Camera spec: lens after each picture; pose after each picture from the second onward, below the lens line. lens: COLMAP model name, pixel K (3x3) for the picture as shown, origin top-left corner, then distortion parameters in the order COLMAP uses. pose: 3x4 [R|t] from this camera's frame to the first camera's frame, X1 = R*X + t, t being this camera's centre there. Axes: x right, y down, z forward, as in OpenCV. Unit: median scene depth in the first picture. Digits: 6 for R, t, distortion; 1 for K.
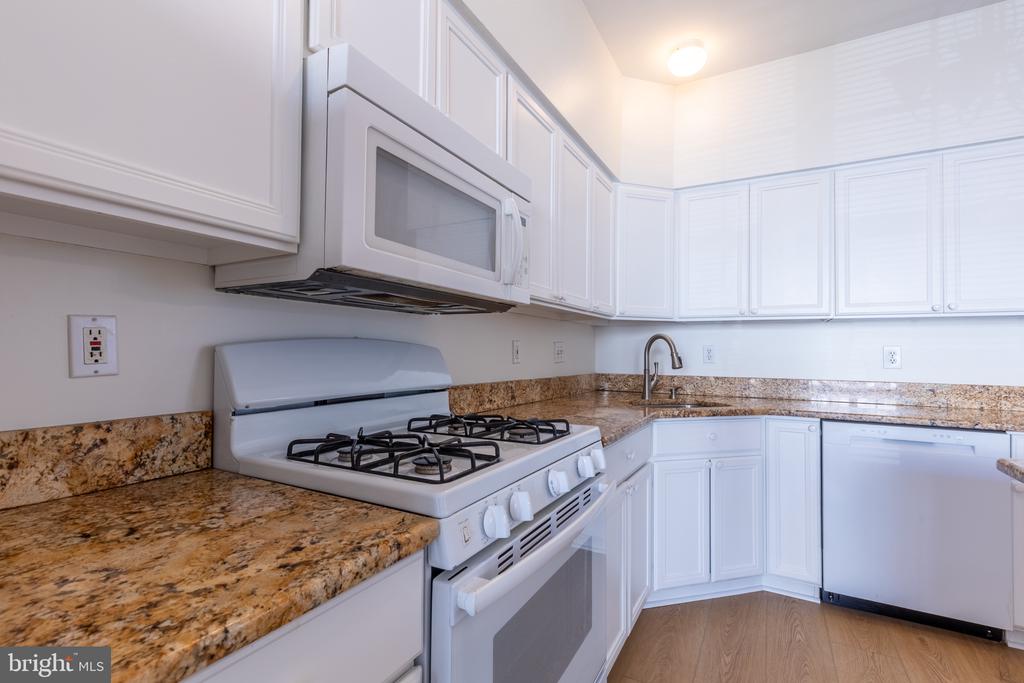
lens RADIAL K [[458.5, 0, 511.2], [0, 458.5, 342.7], [0, 0, 1]] dist [0.005611, -0.001448]
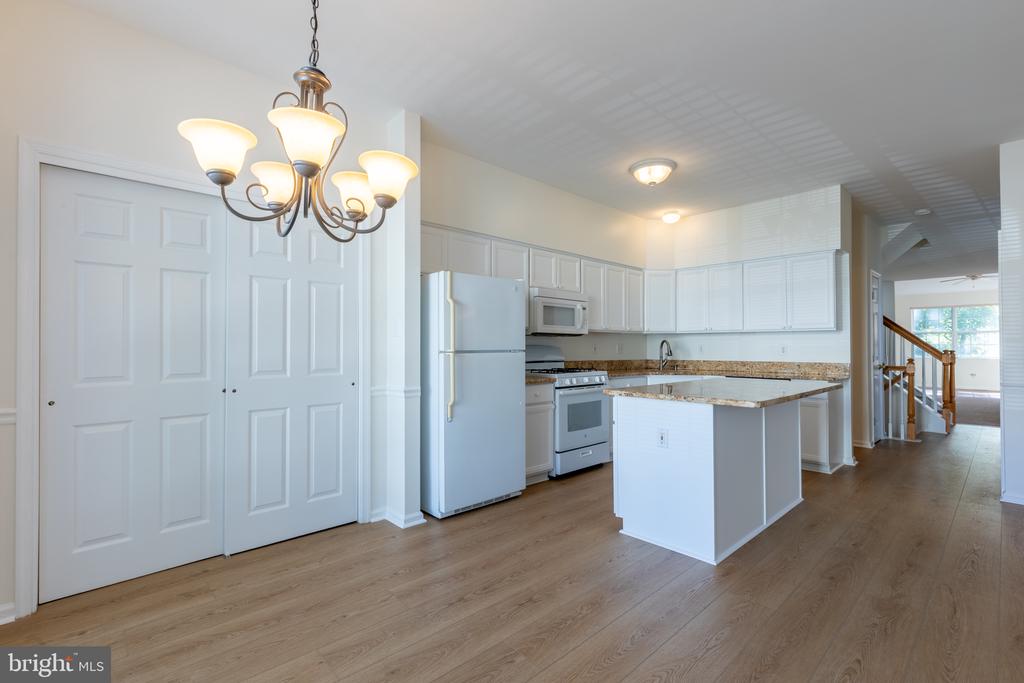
lens RADIAL K [[458.5, 0, 513.5], [0, 458.5, 344.1], [0, 0, 1]] dist [0.005611, -0.001448]
pose [[0.954392, -0.011045, -0.298352, 0.323049], [0.014017, 0.999871, 0.007822, -0.029343], [0.298227, -0.011647, 0.954424, -1.427053]]
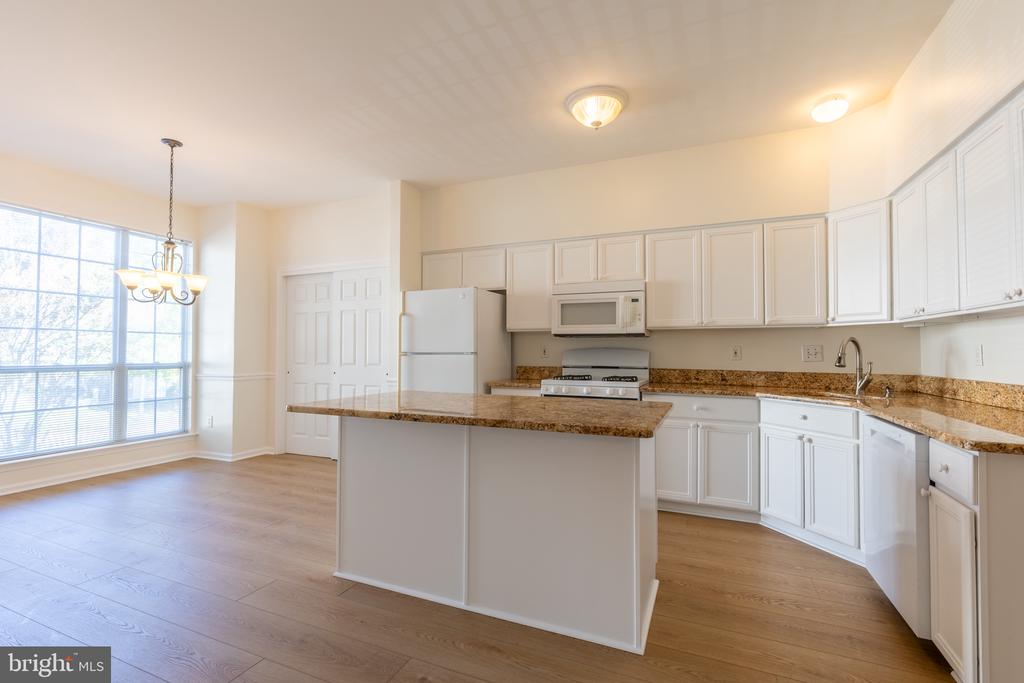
lens RADIAL K [[458.5, 0, 506.6], [0, 458.5, 341.7], [0, 0, 1]] dist [0.005611, -0.001448]
pose [[0.107778, -0.027531, -0.993794, 1.535536], [0.016507, 0.999528, -0.025900, 0.008207], [0.994038, -0.013613, 0.108182, 0.017043]]
